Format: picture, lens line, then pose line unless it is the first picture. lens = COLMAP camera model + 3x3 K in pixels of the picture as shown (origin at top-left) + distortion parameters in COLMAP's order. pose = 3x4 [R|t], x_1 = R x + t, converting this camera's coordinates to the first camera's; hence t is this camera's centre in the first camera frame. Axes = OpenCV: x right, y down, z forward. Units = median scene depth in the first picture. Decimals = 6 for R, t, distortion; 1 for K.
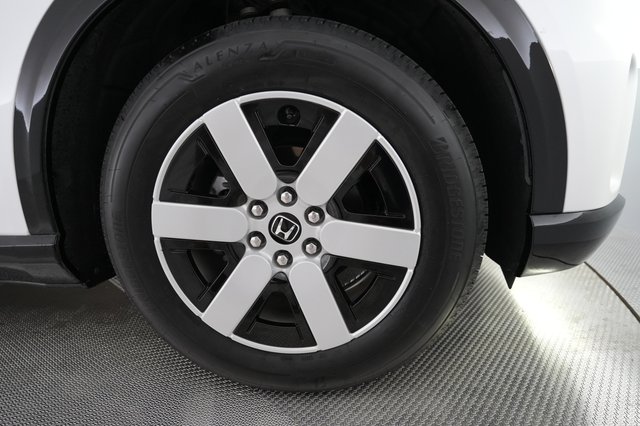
lens RADIAL K [[358.8, 0, 320.9], [0, 358.8, 215.9], [0, 0, 1]] dist [-0.025331, 0.000491]
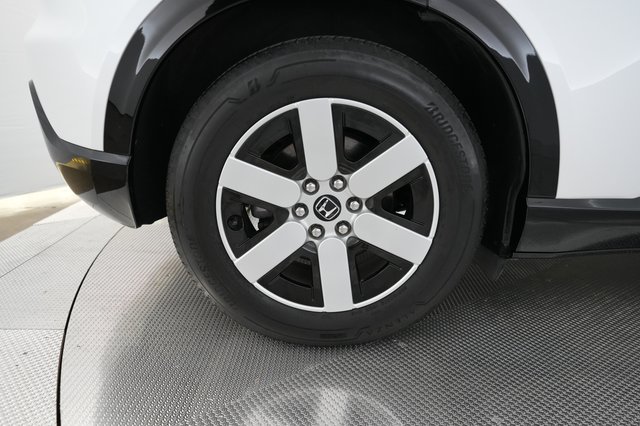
lens RADIAL K [[459.7, 0, 318.6], [0, 459.7, 214.4], [0, 0, 1]] dist [-0.000125, -0.000502]
pose [[0.945606, 0.263553, 0.190708, -0.422551], [-0.274032, 0.961242, 0.030352, 0.016963], [-0.175318, -0.080961, 0.981177, -0.520382]]
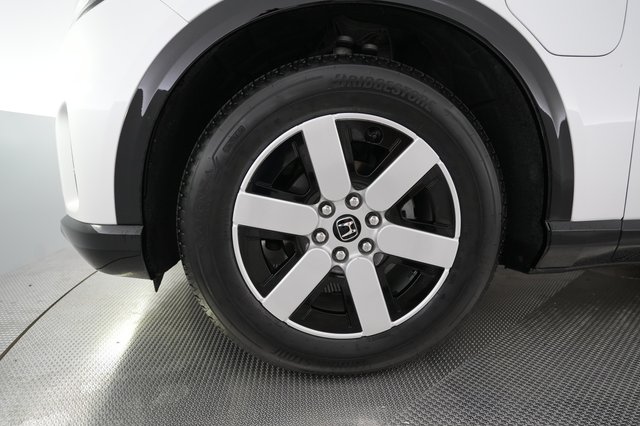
lens RADIAL K [[358.8, 0, 314.9], [0, 358.8, 209.2], [0, 0, 1]] dist [-0.025331, 0.000491]
pose [[0.969882, 0.109870, 0.217389, -0.469590], [-0.091833, 0.991568, -0.091435, 0.091573], [-0.225602, 0.068718, 0.971793, -0.120194]]
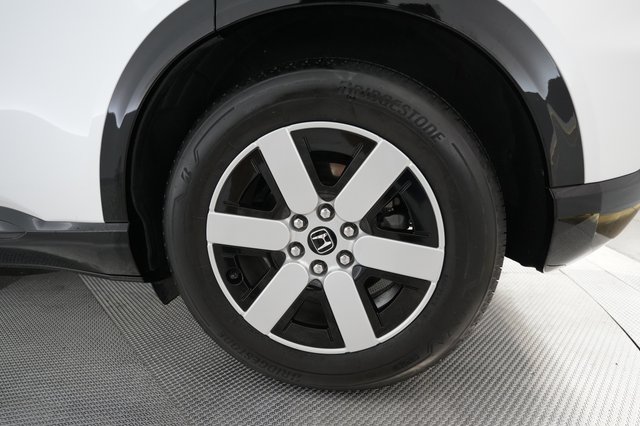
lens RADIAL K [[358.8, 0, 322.2], [0, 358.8, 215.7], [0, 0, 1]] dist [-0.025331, 0.000491]
pose [[0.997634, 0.044658, -0.052272, -0.045283], [-0.046386, 0.998401, -0.032320, -0.007368], [0.050745, 0.034669, 0.998110, -0.129512]]
